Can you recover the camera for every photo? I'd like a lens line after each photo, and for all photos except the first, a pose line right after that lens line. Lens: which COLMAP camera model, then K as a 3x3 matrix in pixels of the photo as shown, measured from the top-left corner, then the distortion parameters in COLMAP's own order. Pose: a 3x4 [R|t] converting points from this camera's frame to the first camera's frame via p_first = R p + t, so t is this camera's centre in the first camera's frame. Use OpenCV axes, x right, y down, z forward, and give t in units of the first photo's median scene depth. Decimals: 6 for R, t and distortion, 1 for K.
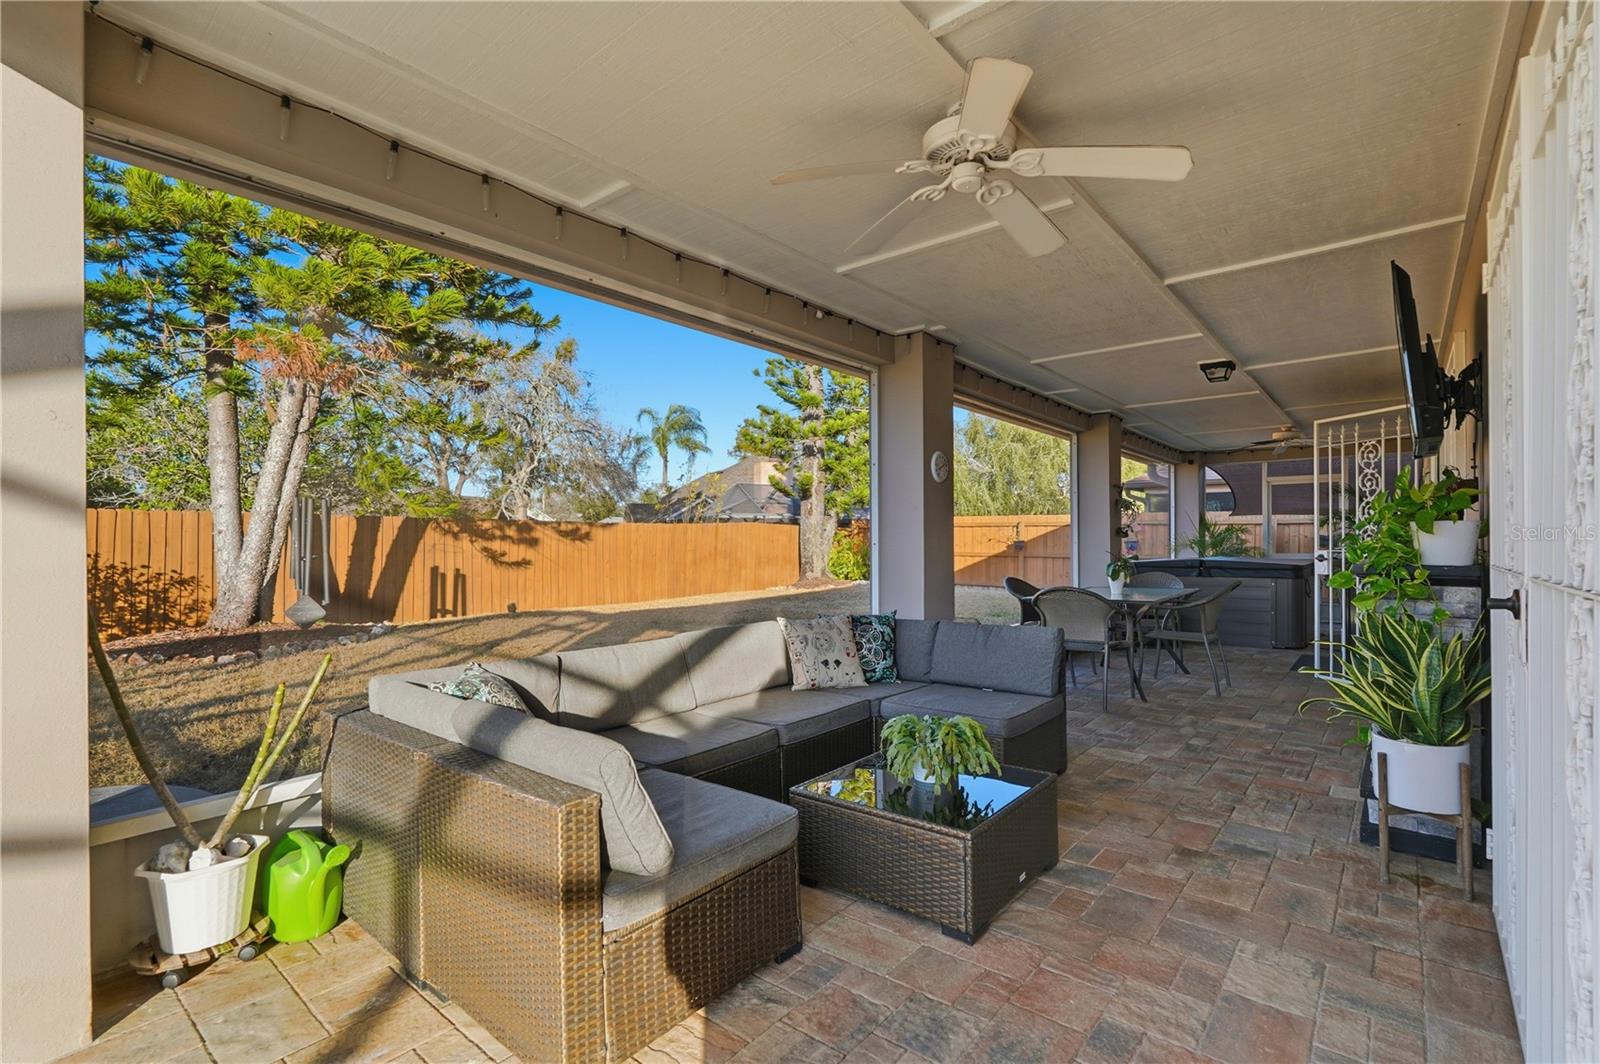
lens RADIAL K [[712.2, 0, 794.9], [0, 712.2, 536.3], [0, 0, 1]] dist [-0.020955, 0.008815]
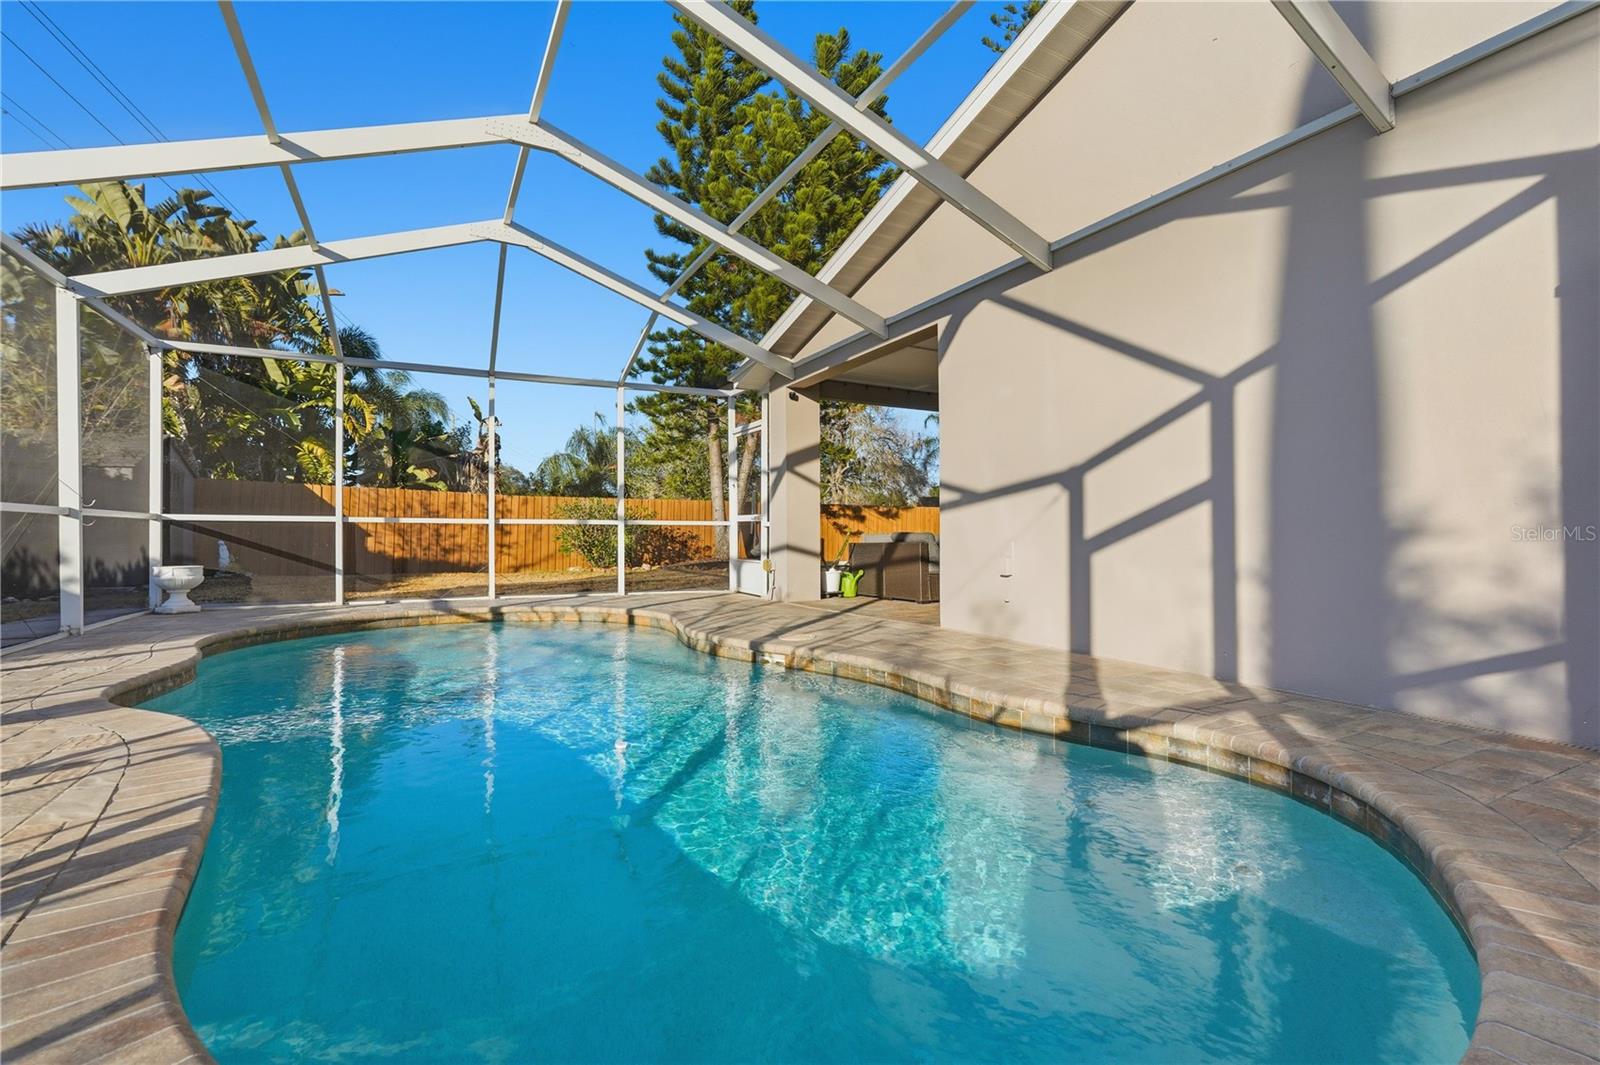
lens RADIAL K [[712.2, 0, 794.9], [0, 712.2, 536.8], [0, 0, 1]] dist [-0.020955, 0.008815]
pose [[0.921321, 0.003272, -0.388788, 0.095871], [-0.000975, 0.999981, 0.006106, 0.036042], [0.388801, -0.005247, 0.921307, -0.475977]]
